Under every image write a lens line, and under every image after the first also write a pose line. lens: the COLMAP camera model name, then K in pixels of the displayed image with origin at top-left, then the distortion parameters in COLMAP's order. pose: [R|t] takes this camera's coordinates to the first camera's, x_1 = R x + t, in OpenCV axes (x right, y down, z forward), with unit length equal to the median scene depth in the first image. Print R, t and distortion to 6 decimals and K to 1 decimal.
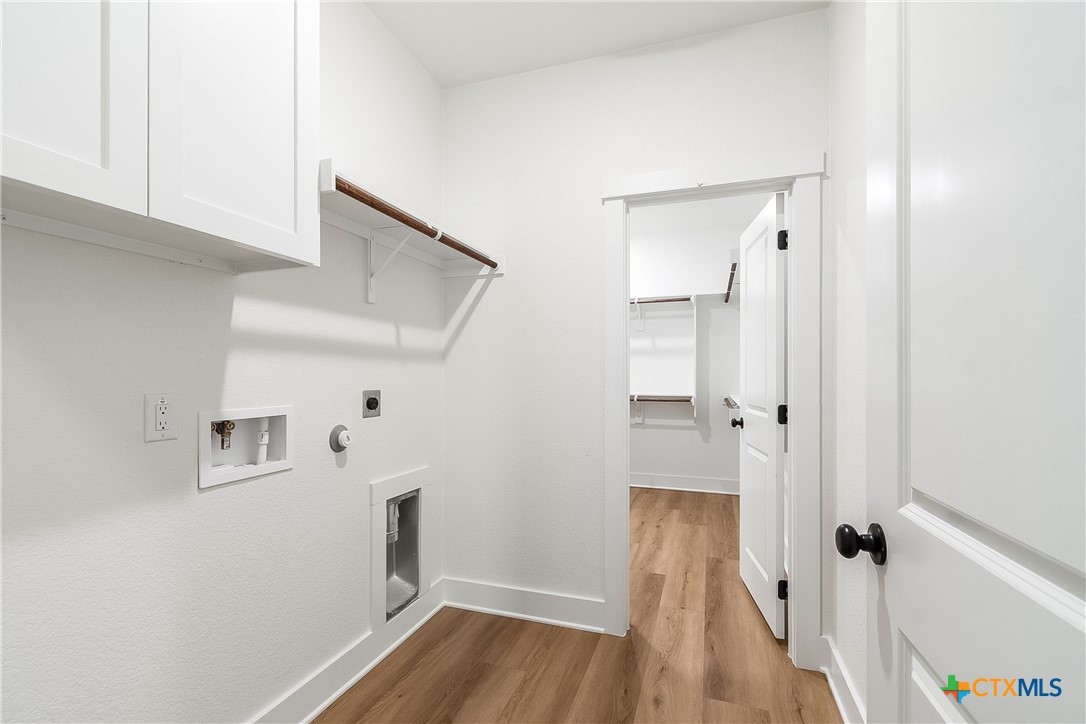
lens RADIAL K [[482.0, 0, 546.4], [0, 482.0, 374.5], [0, 0, 1]] dist [-0.001846, -0.000592]
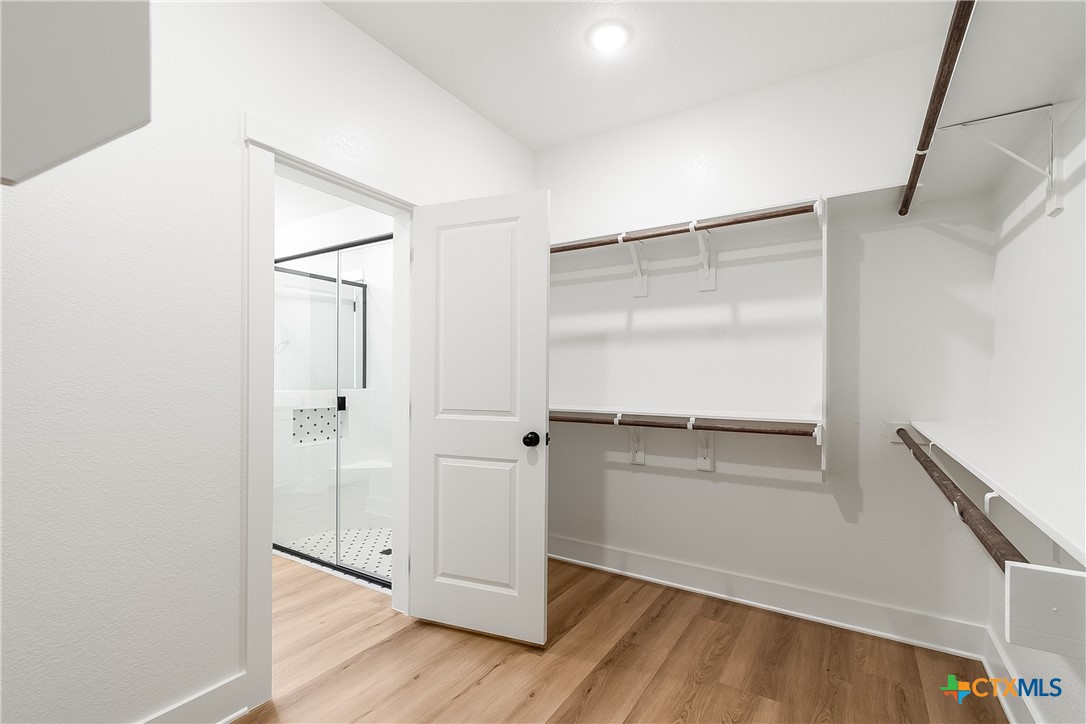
lens RADIAL K [[482.0, 0, 546.4], [0, 482.0, 374.5], [0, 0, 1]] dist [-0.001846, -0.000592]
pose [[0.971121, 0.000165, -0.238587, 0.158523], [0.000239, 0.999999, 0.001668, -0.001666], [0.238587, -0.001677, 0.971120, 0.483254]]
